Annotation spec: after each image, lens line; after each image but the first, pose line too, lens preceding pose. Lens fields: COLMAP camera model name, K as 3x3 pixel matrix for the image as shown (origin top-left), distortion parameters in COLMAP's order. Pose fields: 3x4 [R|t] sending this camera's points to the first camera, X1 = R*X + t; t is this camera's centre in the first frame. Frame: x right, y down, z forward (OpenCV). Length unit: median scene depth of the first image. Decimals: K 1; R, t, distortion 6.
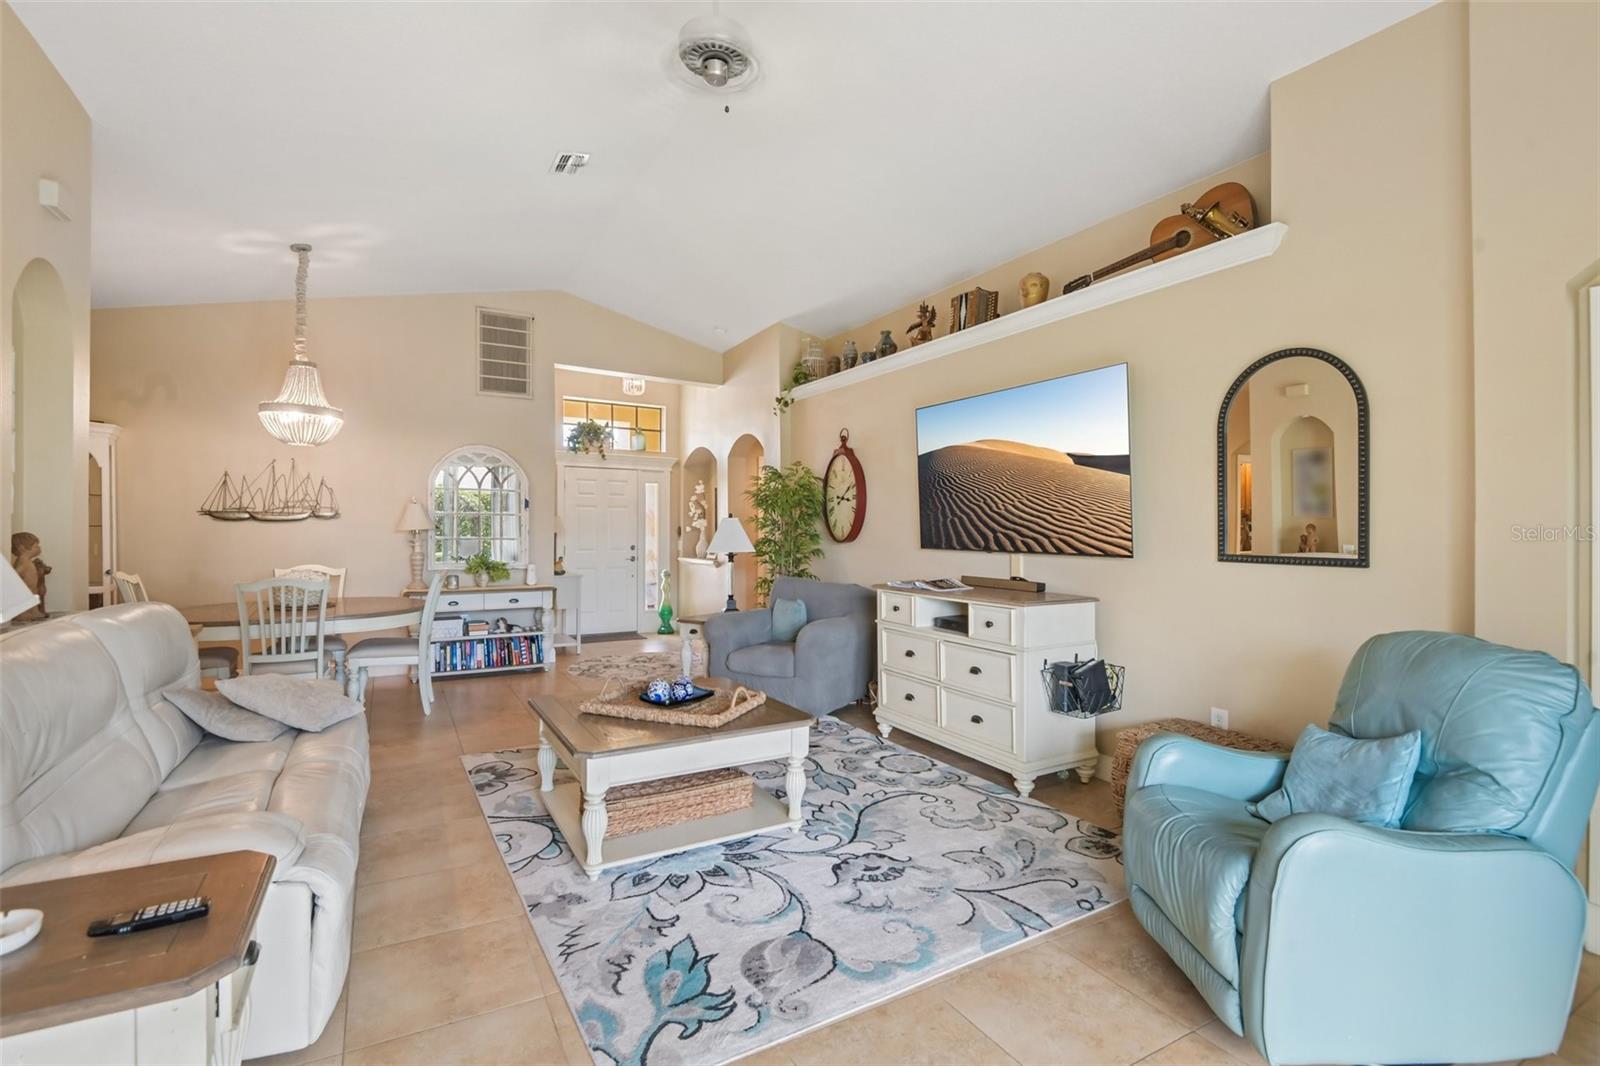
lens RADIAL K [[700.2, 0, 792.9], [0, 700.2, 528.1], [0, 0, 1]] dist [-0.001802, -0.000324]
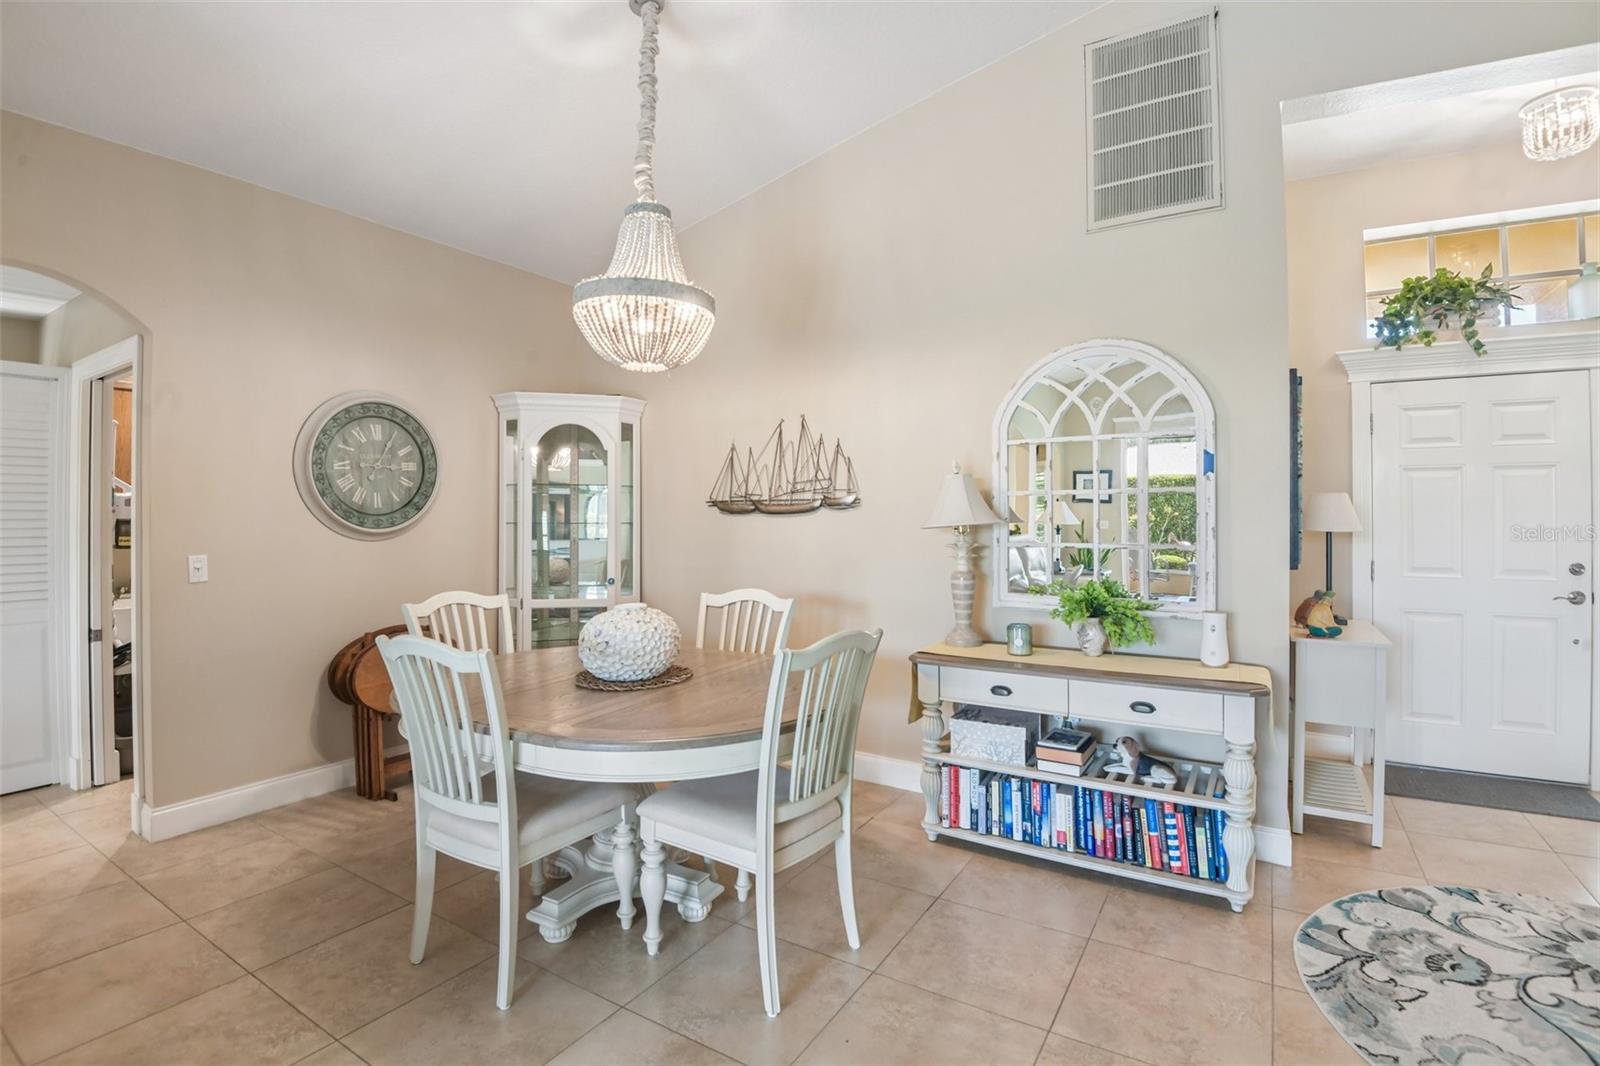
lens RADIAL K [[713.2, 0, 793.6], [0, 713.2, 524.9], [0, 0, 1]] dist [-0.000315, -0.013933]
pose [[0.475563, -0.001665, -0.879680, -0.145793], [0.007903, 0.999966, 0.002380, -0.000787], [0.879646, -0.008084, 0.475560, 0.664740]]
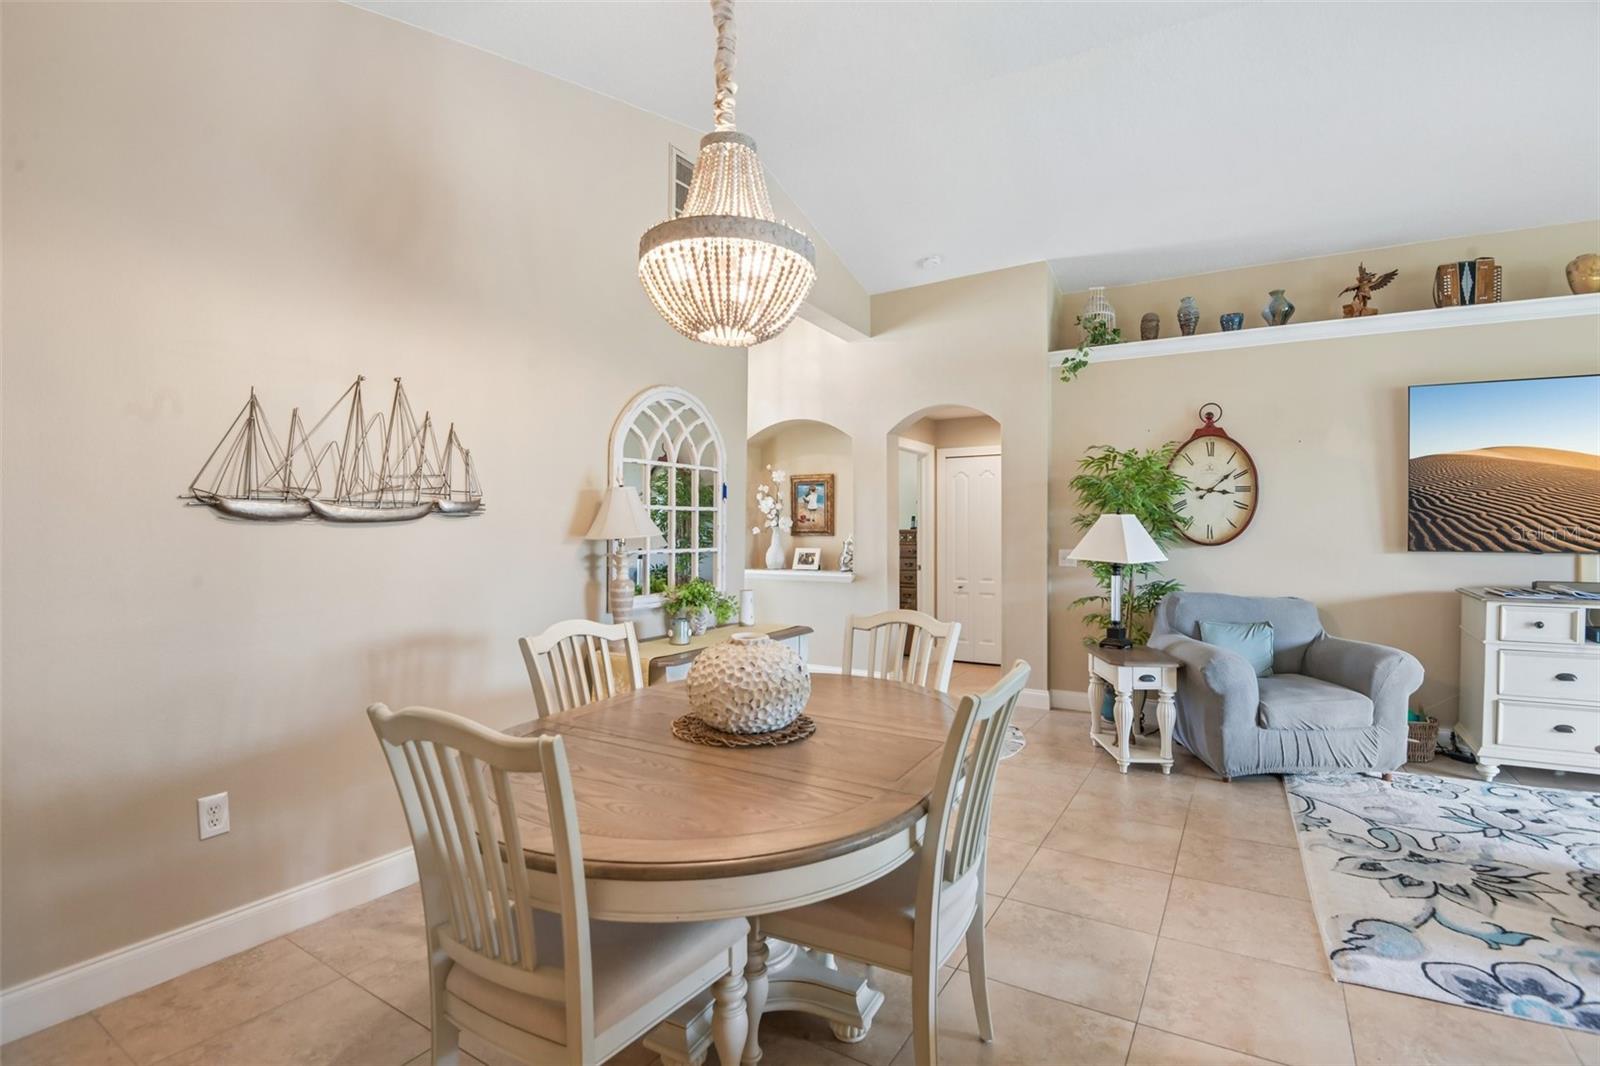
lens RADIAL K [[713.2, 0, 793.6], [0, 713.2, 524.9], [0, 0, 1]] dist [-0.000315, -0.013933]
pose [[0.870650, -0.007181, 0.491850, -0.692321], [0.004191, 0.999965, 0.007181, -0.009400], [-0.491884, -0.004191, 0.870650, 0.479363]]
